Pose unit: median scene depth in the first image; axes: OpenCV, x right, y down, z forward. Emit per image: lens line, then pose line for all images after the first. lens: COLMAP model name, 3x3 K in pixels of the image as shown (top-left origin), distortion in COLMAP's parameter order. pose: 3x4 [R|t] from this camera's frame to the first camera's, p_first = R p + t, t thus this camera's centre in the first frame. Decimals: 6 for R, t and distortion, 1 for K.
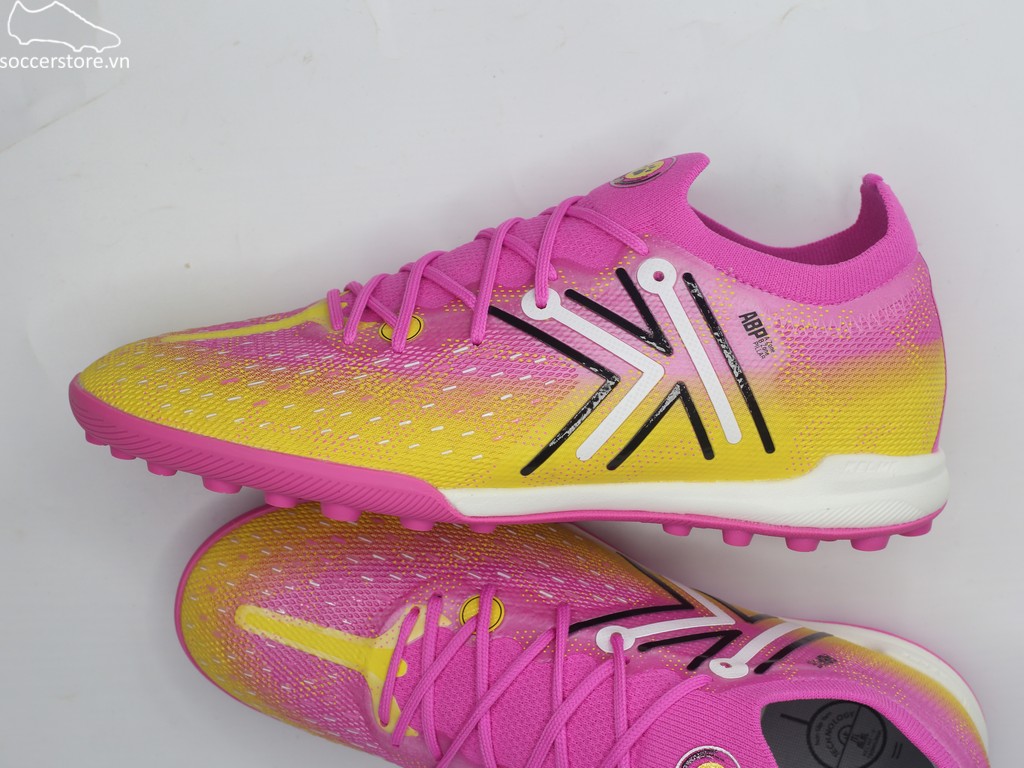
lens RADIAL K [[1789.6, 0, 515.5], [0, 1789.6, 387.1], [0, 0, 1]] dist [-0.161838, 0.000000]
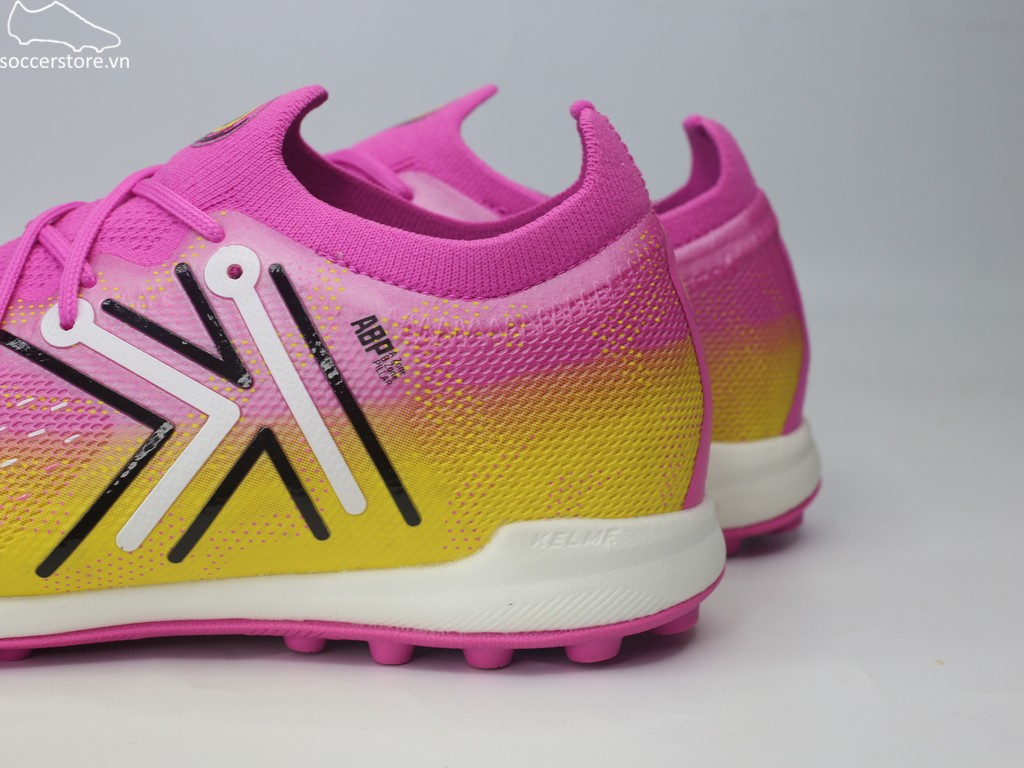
lens RADIAL K [[1789.6, 0, 511.8], [0, 1789.6, 383.4], [0, 0, 1]] dist [-0.161838, 0.000000]
pose [[0.997048, -0.055810, -0.052728, 0.217415], [0.054927, 0.998327, -0.018050, -0.001982], [0.053647, 0.015100, 0.998446, 0.334383]]
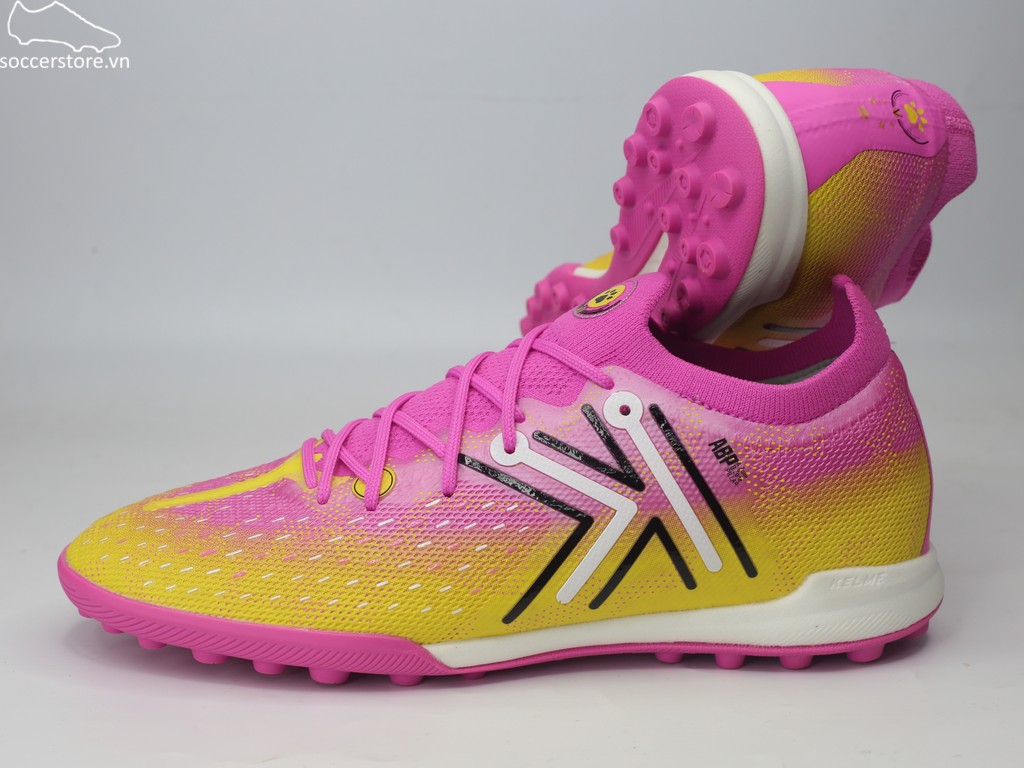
lens RADIAL K [[1789.6, 0, 514.8], [0, 1789.6, 391.6], [0, 0, 1]] dist [-0.161838, 0.000000]
pose [[0.994820, -0.088979, -0.049143, 0.068978], [0.090105, 0.995707, 0.021201, -0.098805], [0.047046, -0.025519, 0.998567, 0.006018]]
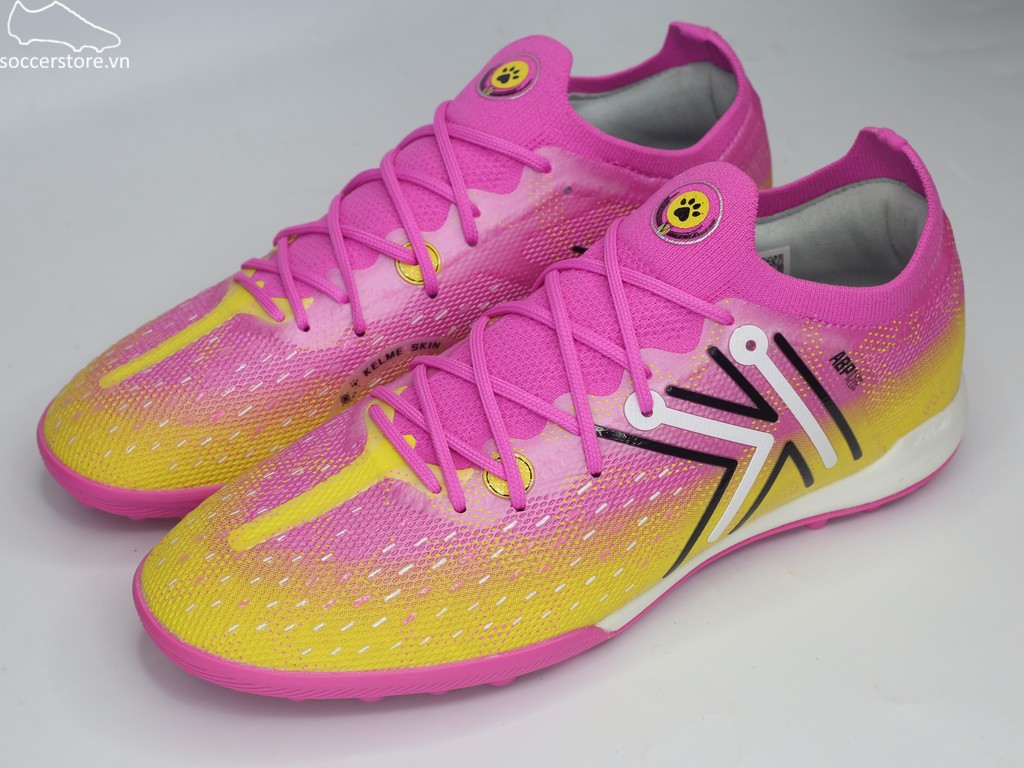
lens RADIAL K [[1789.6, 0, 514.5], [0, 1789.6, 382.4], [0, 0, 1]] dist [-0.161838, 0.000000]
pose [[0.899887, -0.326571, 0.289058, -0.315331], [0.145248, 0.849370, 0.507419, -0.547216], [-0.411225, -0.414635, 0.811770, 0.268927]]
